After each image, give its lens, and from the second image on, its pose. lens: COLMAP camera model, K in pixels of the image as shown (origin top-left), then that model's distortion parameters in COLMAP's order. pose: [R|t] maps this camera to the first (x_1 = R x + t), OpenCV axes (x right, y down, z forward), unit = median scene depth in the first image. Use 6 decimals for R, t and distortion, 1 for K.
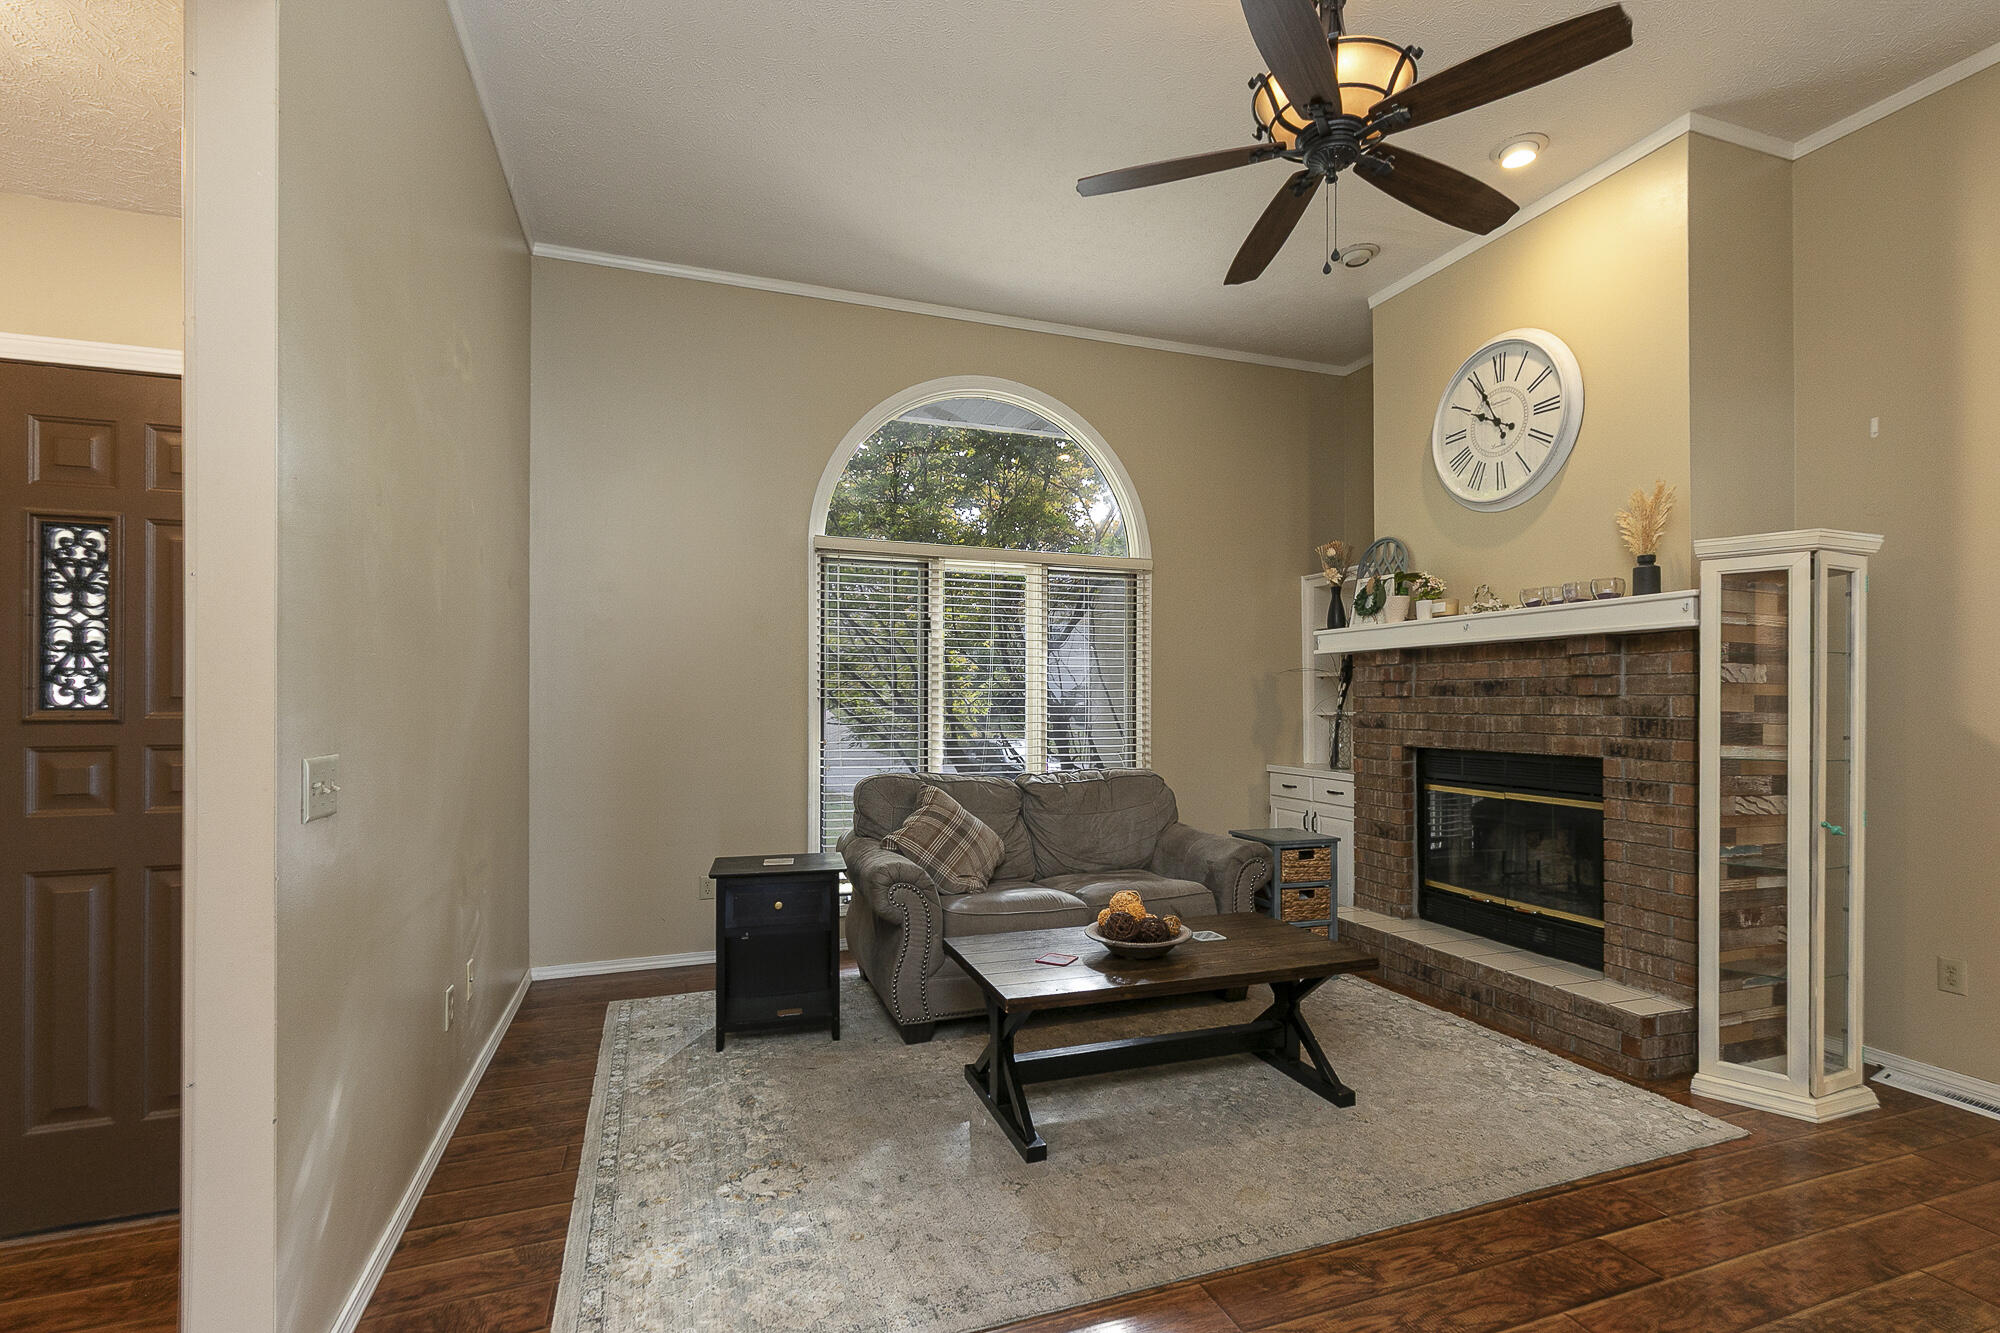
lens RADIAL K [[918.0, 0, 1007.0], [0, 918.0, 700.9], [0, 0, 1]] dist [0.001521, 0.000901]
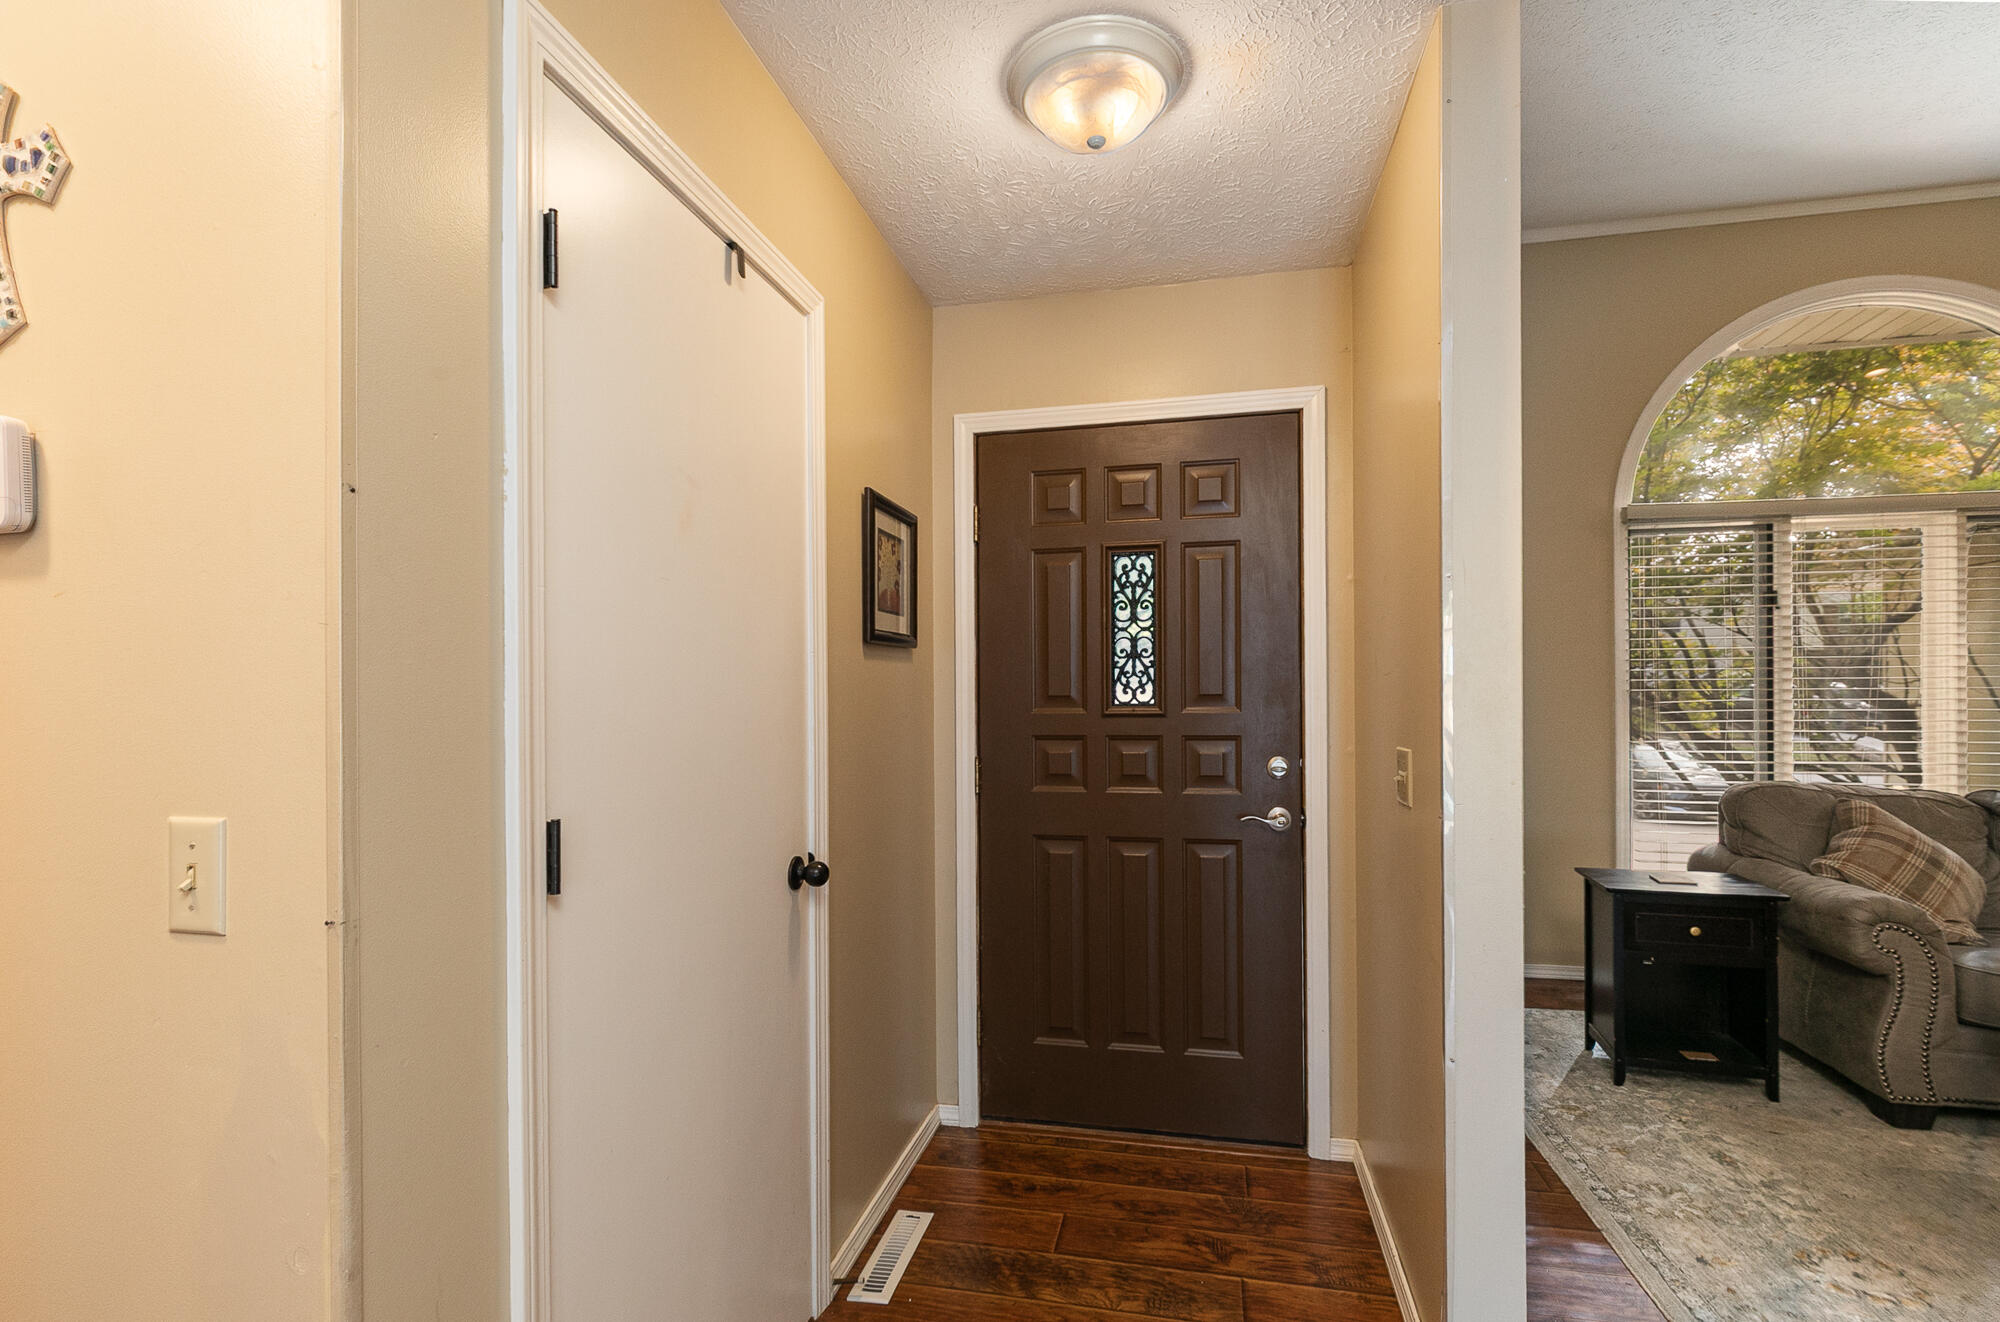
lens RADIAL K [[918.0, 0, 1005.9], [0, 918.0, 695.4], [0, 0, 1]] dist [0.001521, 0.000901]
pose [[0.848056, -0.005765, -0.529876, -0.508404], [0.006331, 0.999980, -0.000748, -0.003830], [0.529869, -0.002720, 0.848075, -0.116007]]
